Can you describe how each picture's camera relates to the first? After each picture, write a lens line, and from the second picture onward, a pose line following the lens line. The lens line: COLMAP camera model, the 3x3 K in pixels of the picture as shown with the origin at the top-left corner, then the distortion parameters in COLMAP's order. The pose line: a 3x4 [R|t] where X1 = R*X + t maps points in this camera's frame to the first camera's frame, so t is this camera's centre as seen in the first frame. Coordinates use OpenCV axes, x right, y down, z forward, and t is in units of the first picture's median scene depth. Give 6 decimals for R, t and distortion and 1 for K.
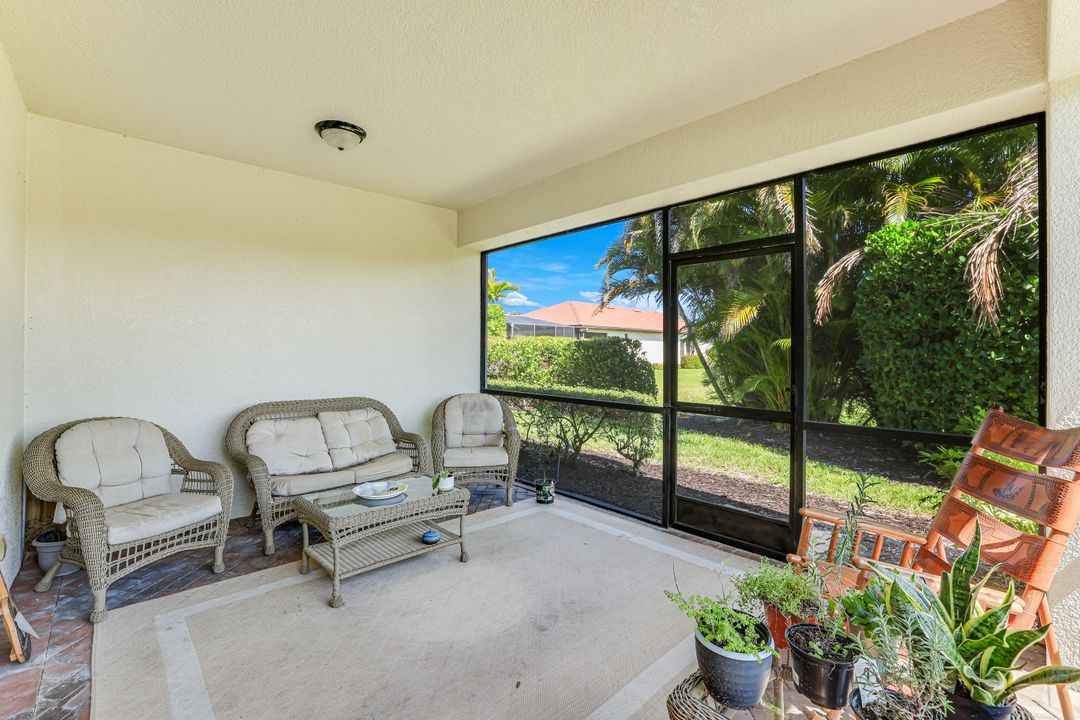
lens RADIAL K [[471.3, 0, 536.2], [0, 471.3, 350.0], [0, 0, 1]] dist [-0.052358, 0.027012]
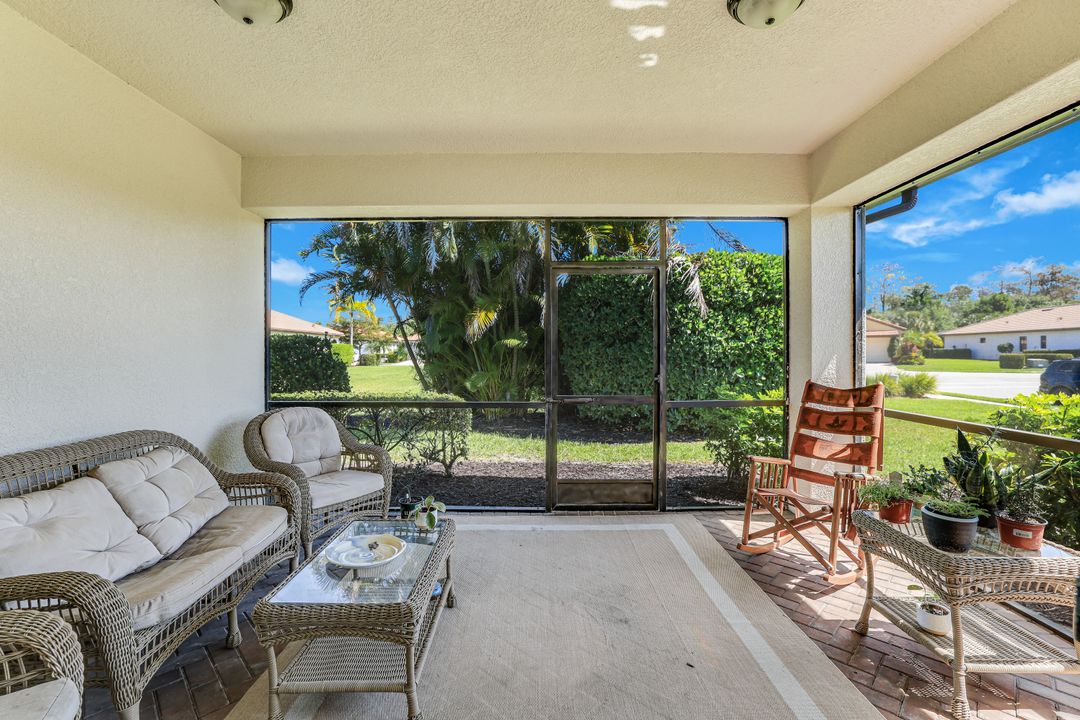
lens RADIAL K [[471.3, 0, 536.2], [0, 471.3, 350.0], [0, 0, 1]] dist [-0.052358, 0.027012]
pose [[0.679010, -0.003966, 0.734119, -0.456657], [0.003334, 0.999992, 0.002319, -0.000514], [-0.734122, 0.000873, 0.679017, 0.234066]]
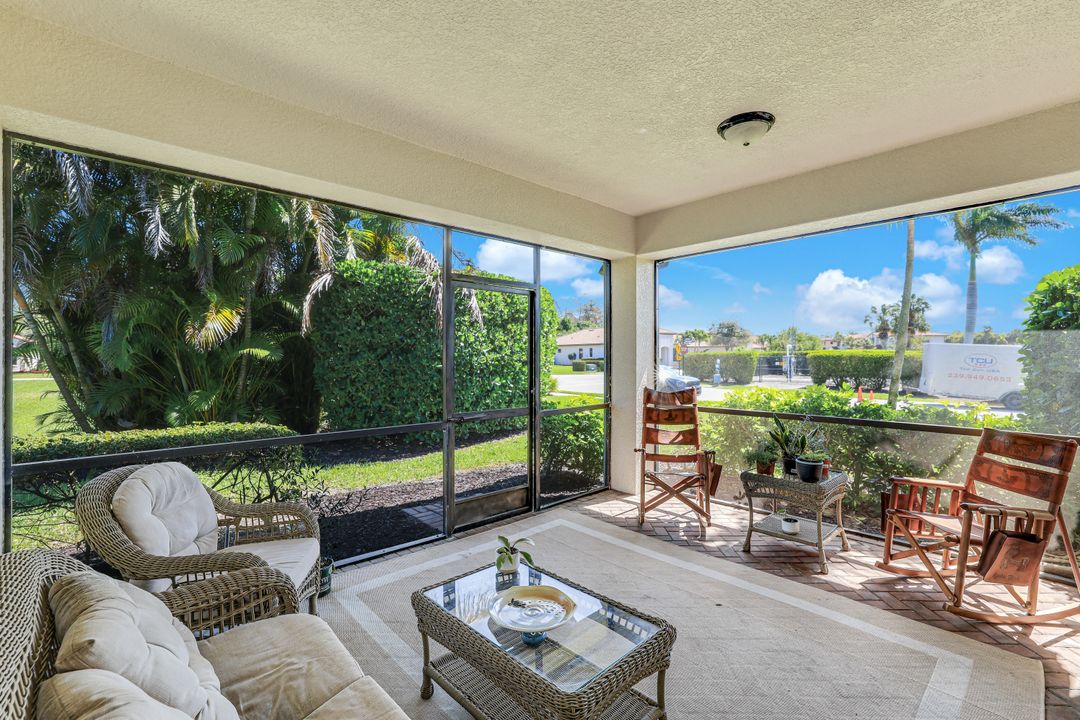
lens RADIAL K [[473.1, 0, 534.5], [0, 473.1, 357.9], [0, 0, 1]] dist [-0.034141, 0.000511]
pose [[0.001155, -0.005333, 0.999985, -0.636803], [-0.001855, 0.999984, 0.005335, -0.017771], [-0.999998, -0.001861, 0.001145, 0.680748]]
